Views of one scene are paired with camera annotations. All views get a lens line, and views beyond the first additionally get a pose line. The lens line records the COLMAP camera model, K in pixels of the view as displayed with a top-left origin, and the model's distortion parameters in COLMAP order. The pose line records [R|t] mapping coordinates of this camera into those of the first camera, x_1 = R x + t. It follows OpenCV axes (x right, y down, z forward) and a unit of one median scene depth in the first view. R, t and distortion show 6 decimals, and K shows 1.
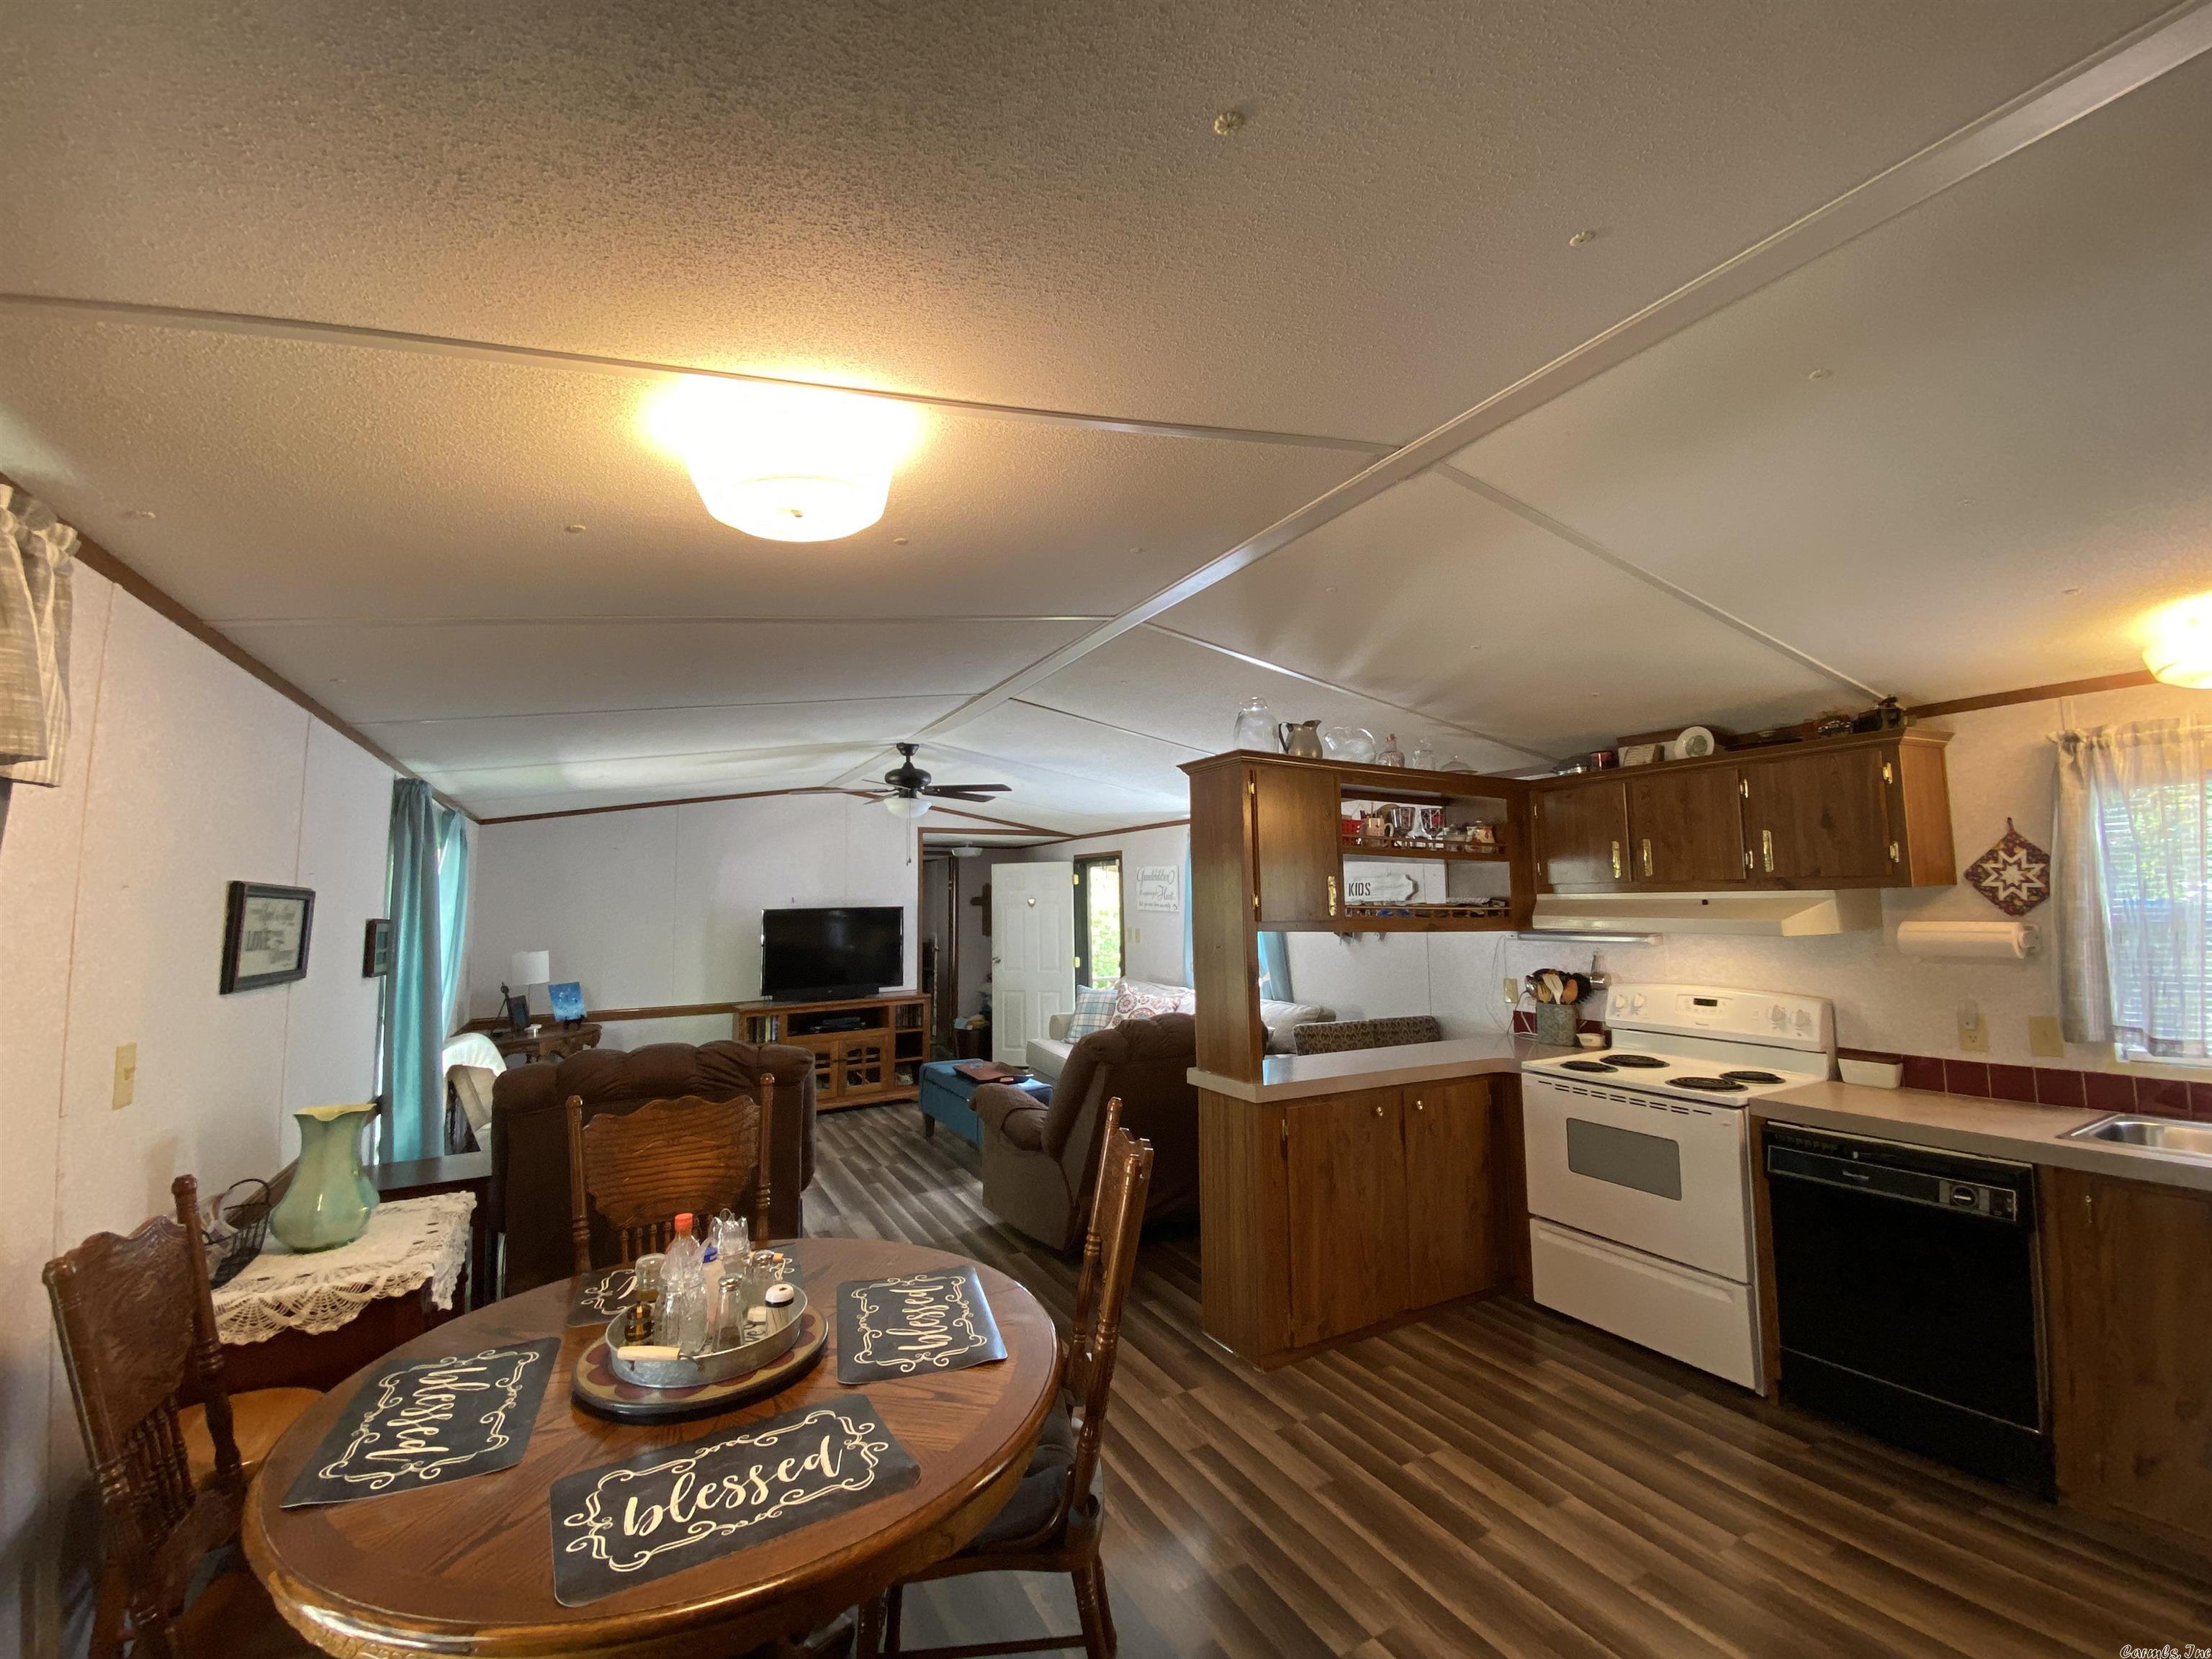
lens RADIAL K [[894.2, 0, 1105.5], [0, 894.2, 825.3], [0, 0, 1]] dist [0.026525, -0.023885]
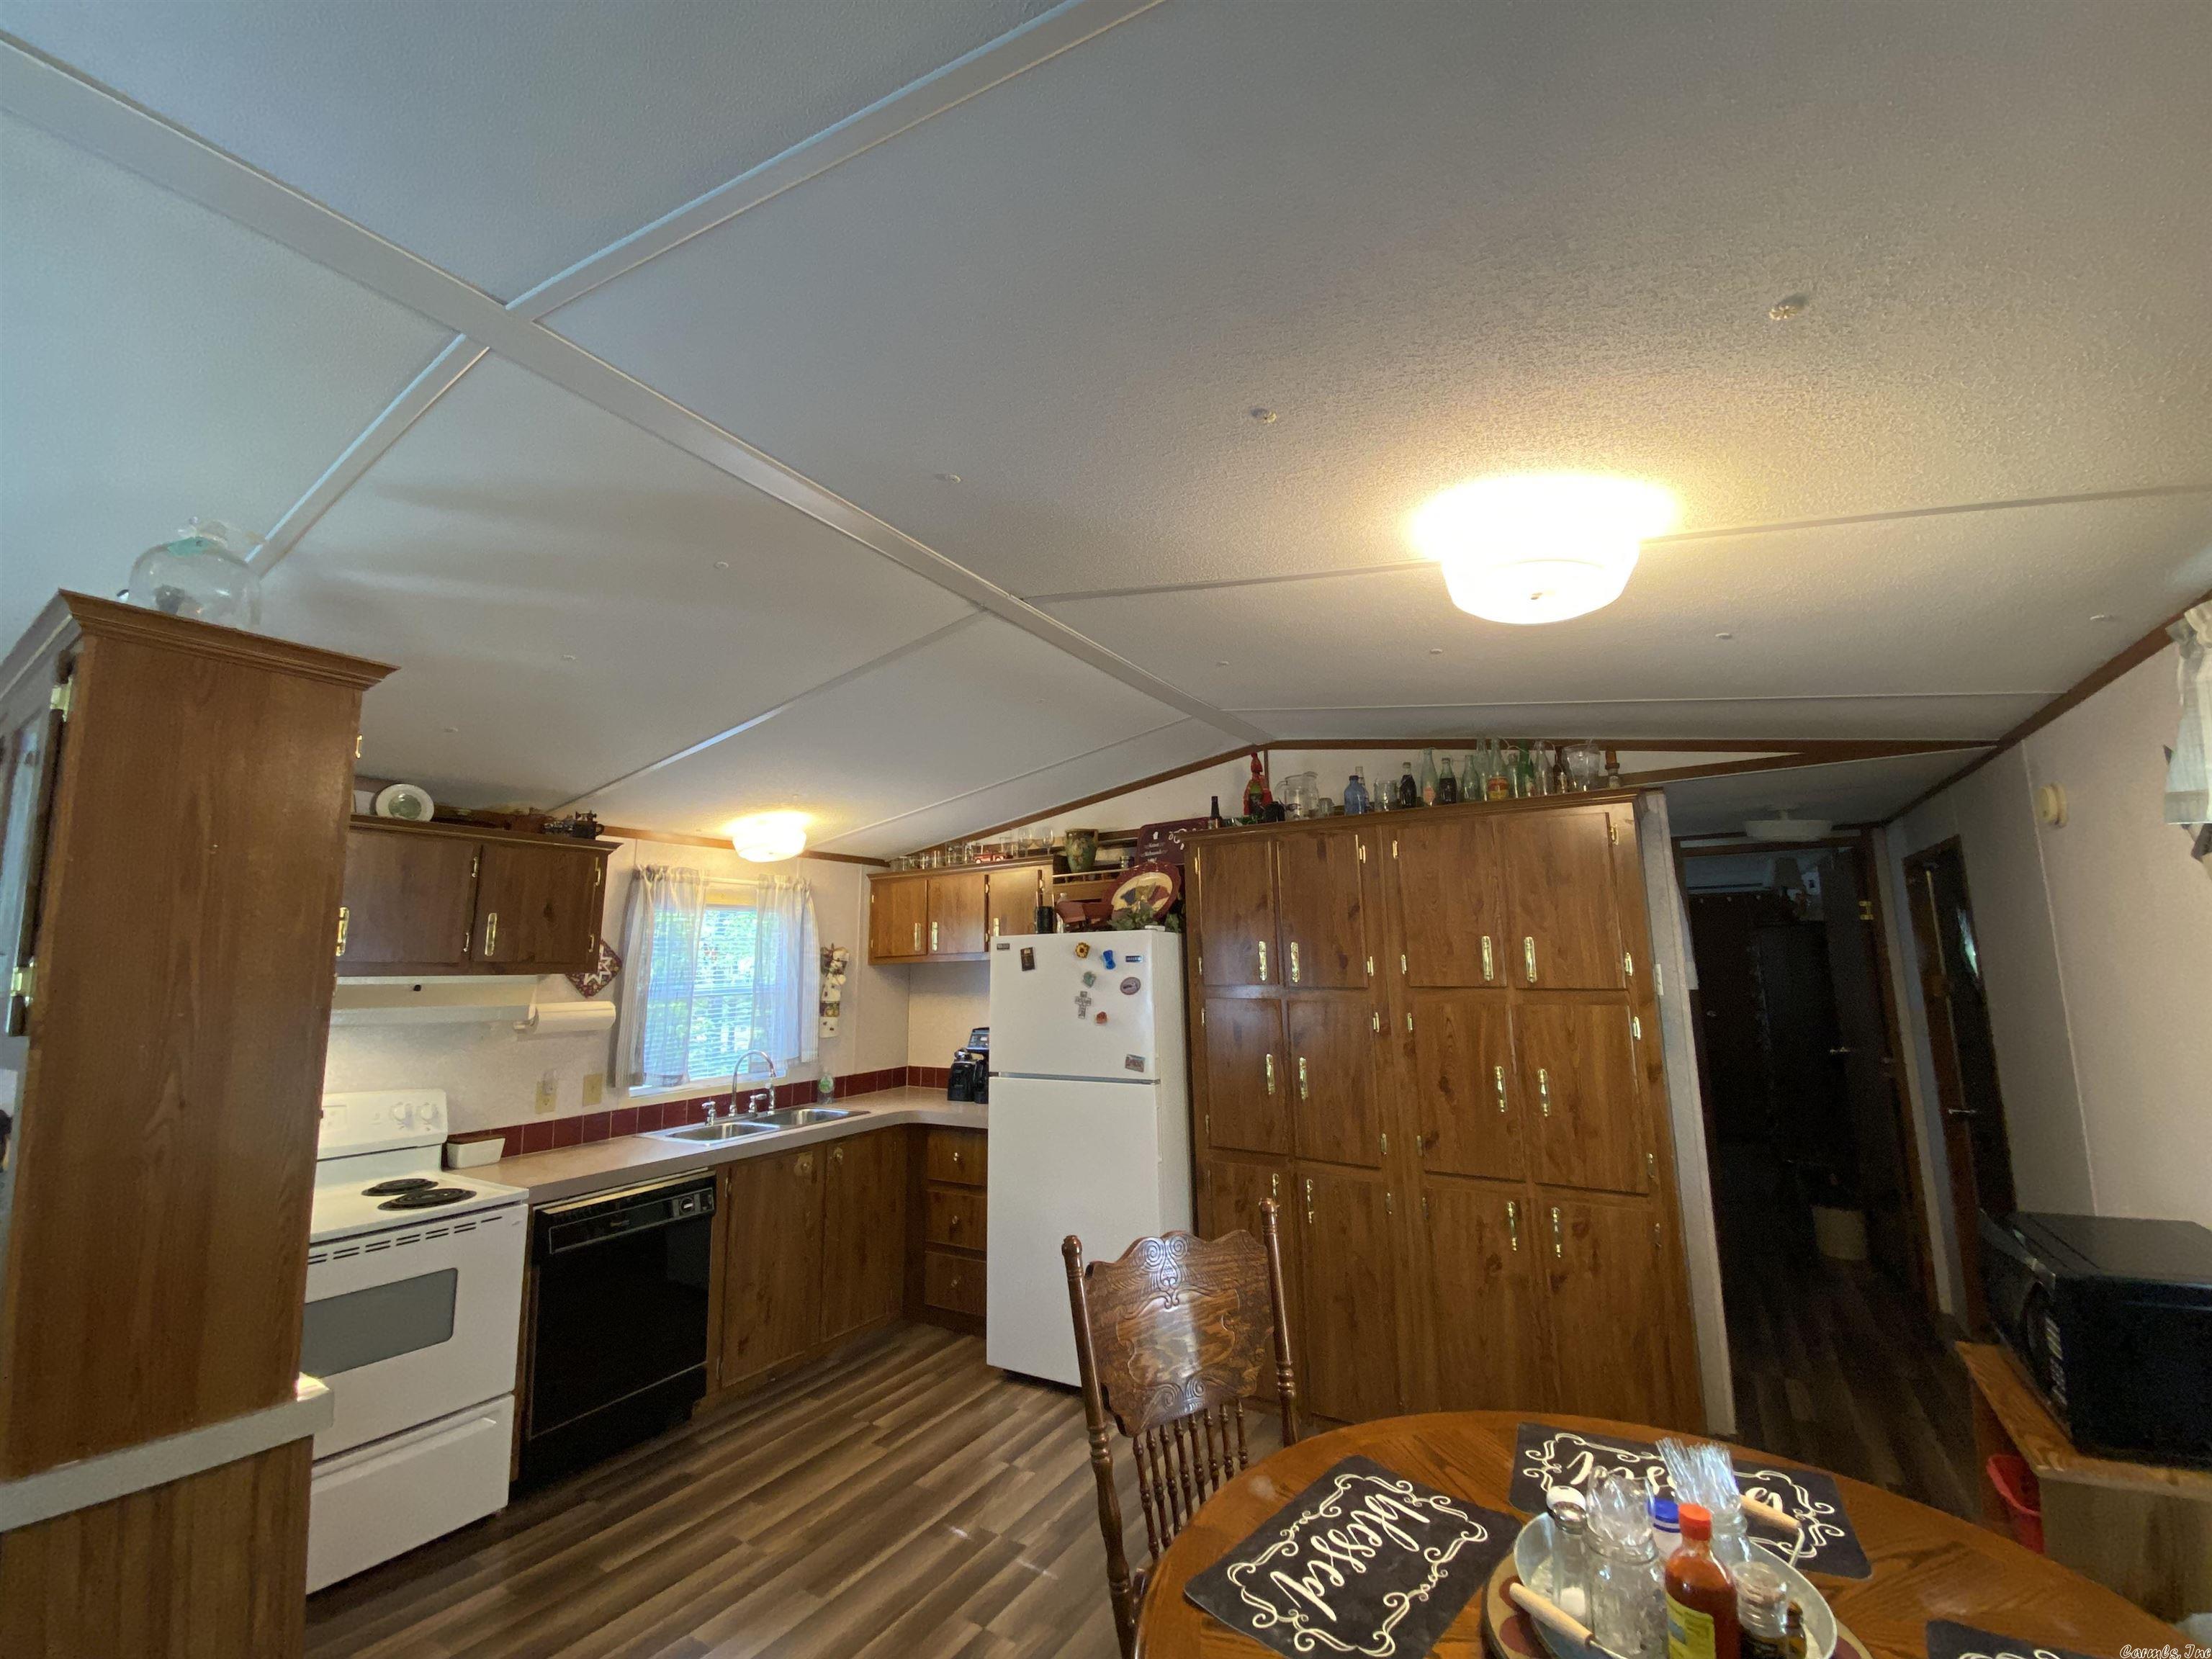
lens RADIAL K [[888.9, 0, 1113.8], [0, 888.9, 833.9], [0, 0, 1]] dist [0.018850, -0.019324]
pose [[-0.492709, 0.150209, 0.857132, -0.395938], [-0.051035, 0.978306, -0.200781, 0.072333], [-0.868696, -0.142670, -0.474354, 0.783141]]
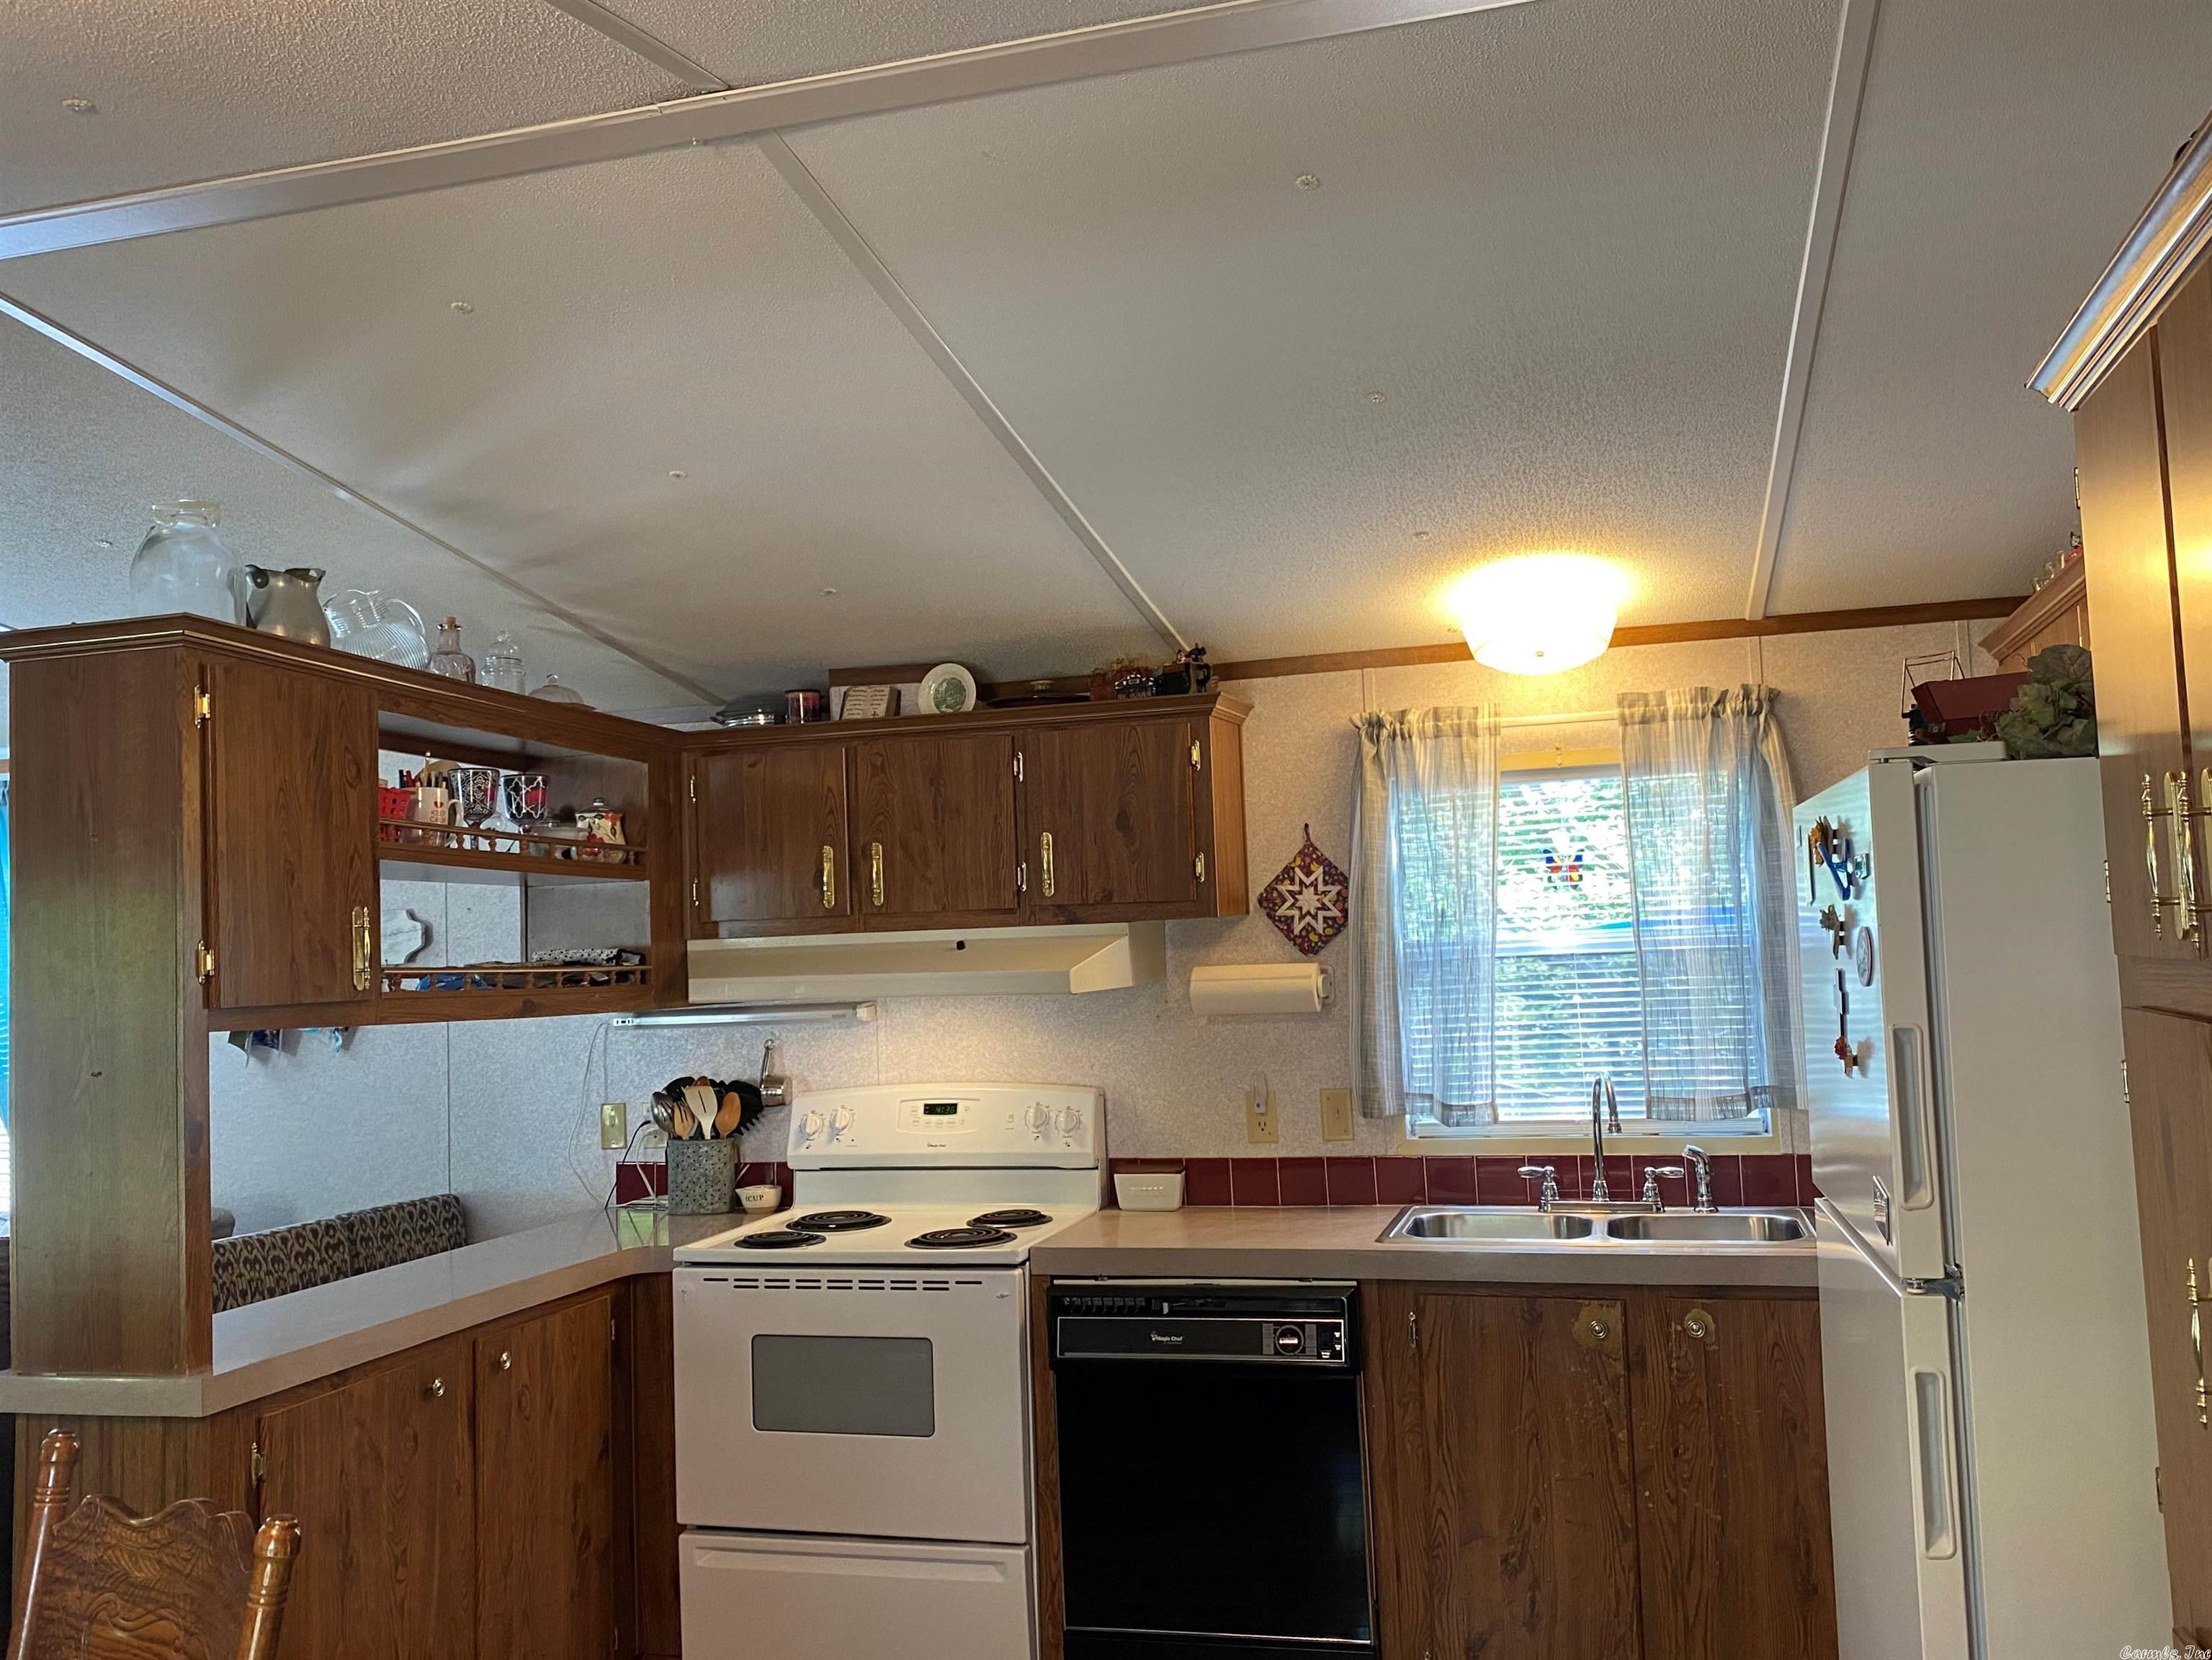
lens RADIAL K [[1818.3, 0, 1106.0], [0, 1818.3, 830.0], [0, 0, 1]] dist [0.058941, -0.013169]
pose [[0.707031, 0.029335, 0.706574, -0.141843], [-0.032082, 0.999441, -0.009391, 0.012860], [-0.706454, -0.016028, 0.707577, 0.038269]]
